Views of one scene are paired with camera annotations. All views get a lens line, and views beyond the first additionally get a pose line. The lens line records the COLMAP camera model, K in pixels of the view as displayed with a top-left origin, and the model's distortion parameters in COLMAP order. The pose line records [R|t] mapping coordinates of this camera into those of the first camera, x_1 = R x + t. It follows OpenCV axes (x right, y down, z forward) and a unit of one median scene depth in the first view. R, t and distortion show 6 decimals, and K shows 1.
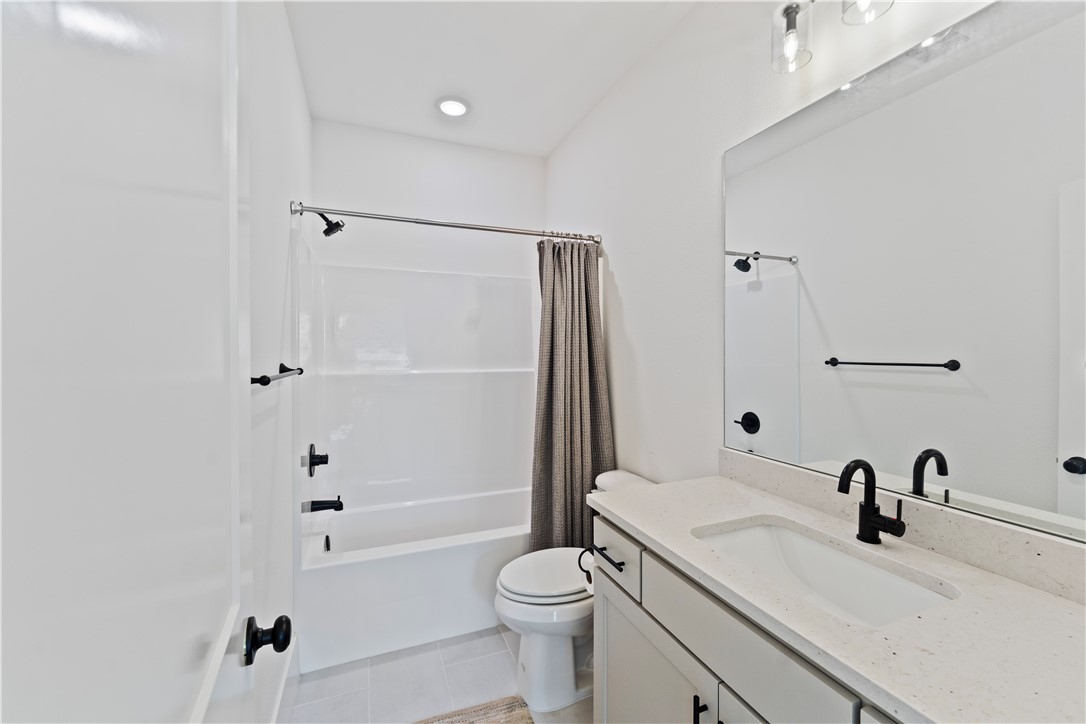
lens RADIAL K [[440.1, 0, 543.0], [0, 440.1, 357.6], [0, 0, 1]] dist [-0.001741, -0.000194]
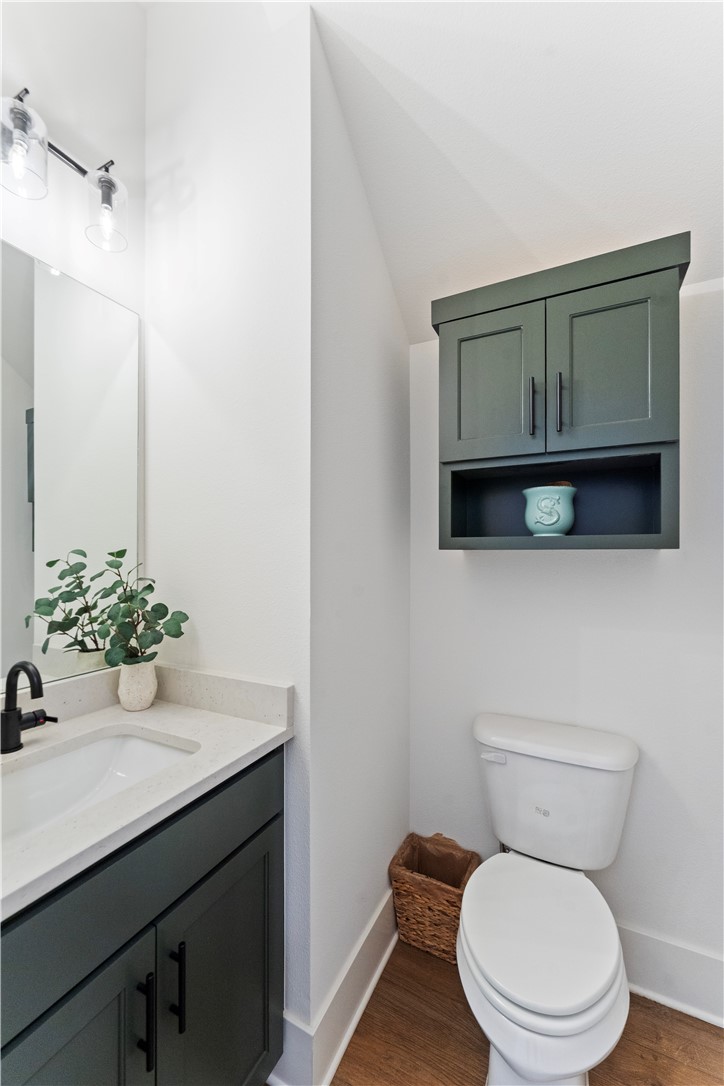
lens RADIAL K [[440.1, 0, 361.2], [0, 440.1, 545.9], [0, 0, 1]] dist [-0.001741, -0.000194]
pose [[-0.661021, 0.002043, 0.750364, -0.463685], [0.004622, 0.999988, 0.001349, -0.016238], [-0.750353, 0.004360, -0.661023, 1.085611]]
